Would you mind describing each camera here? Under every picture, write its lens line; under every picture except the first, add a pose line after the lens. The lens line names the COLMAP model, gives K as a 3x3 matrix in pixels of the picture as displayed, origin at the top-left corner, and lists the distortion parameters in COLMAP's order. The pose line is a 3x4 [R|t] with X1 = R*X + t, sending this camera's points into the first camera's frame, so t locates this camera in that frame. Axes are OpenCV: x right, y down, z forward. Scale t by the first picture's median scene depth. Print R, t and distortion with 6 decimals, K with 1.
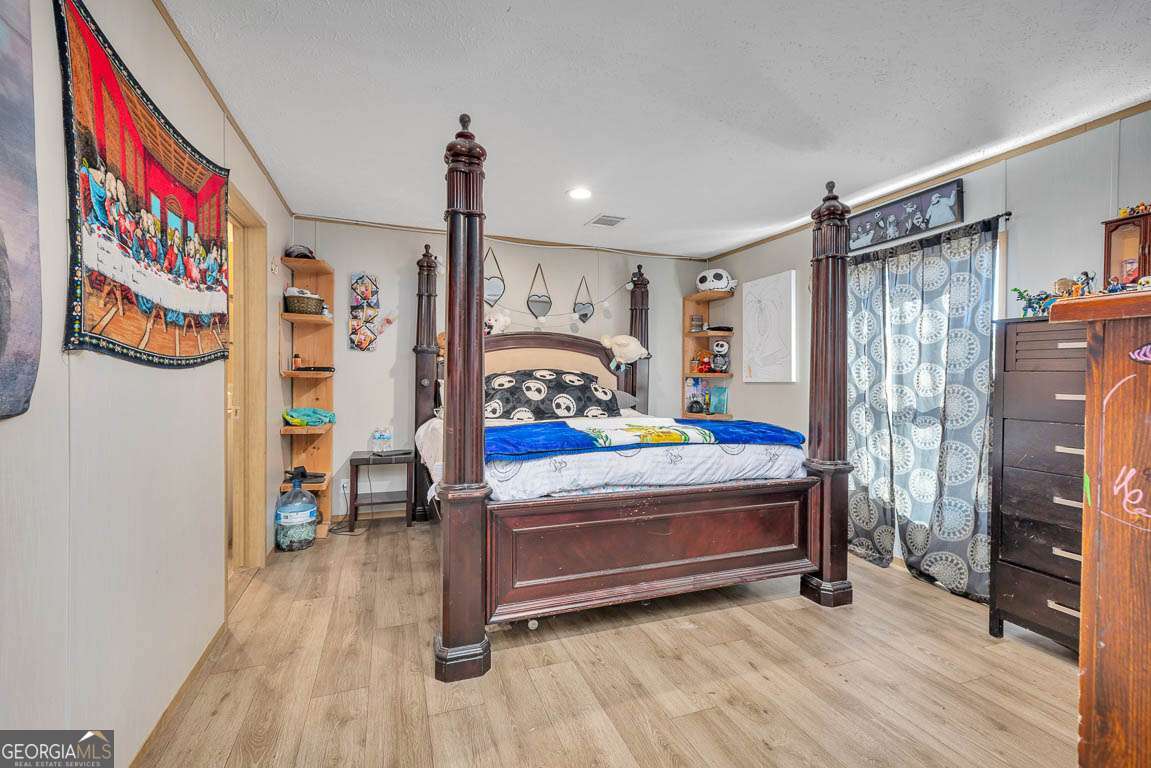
lens RADIAL K [[519.1, 0, 581.0], [0, 519.1, 383.3], [0, 0, 1]] dist [0.002815, -0.000337]
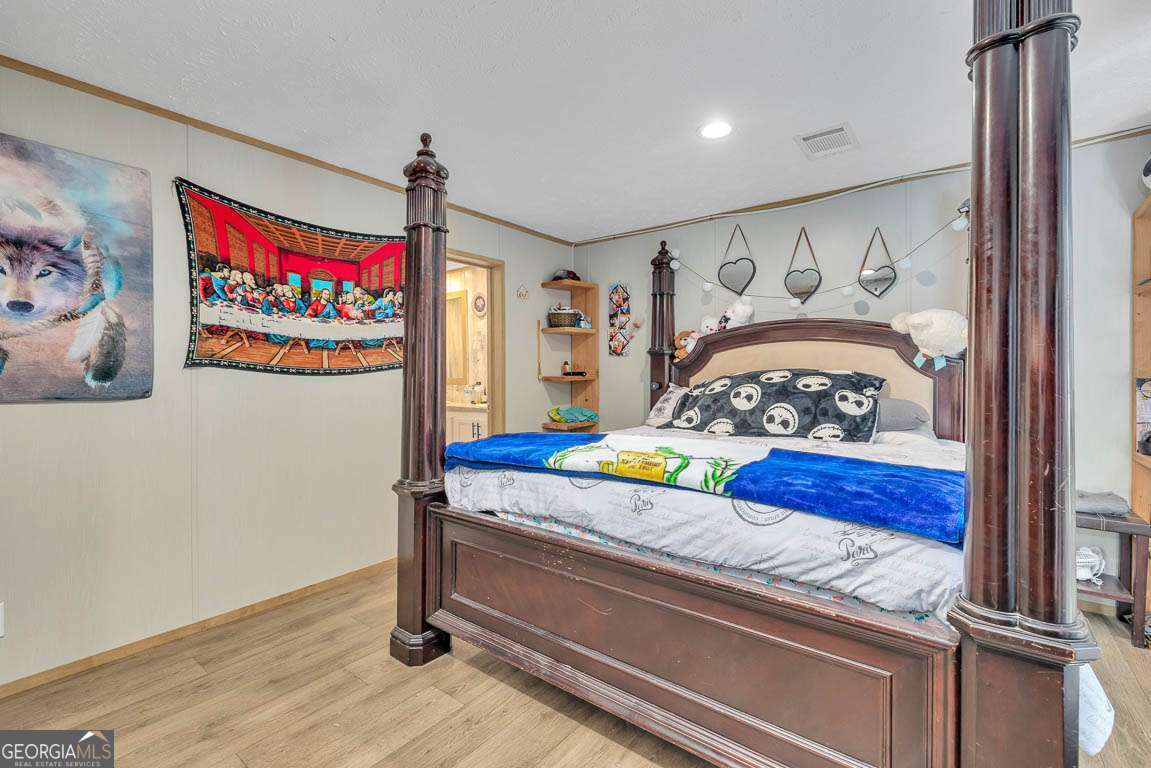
lens RADIAL K [[519.1, 0, 571.0], [0, 519.1, 383.2], [0, 0, 1]] dist [0.002815, -0.000337]
pose [[0.499546, 0.001072, -0.866287, 0.466856], [-0.008021, 0.999962, -0.003389, -0.002657], [0.866250, 0.008642, 0.499535, 0.402887]]
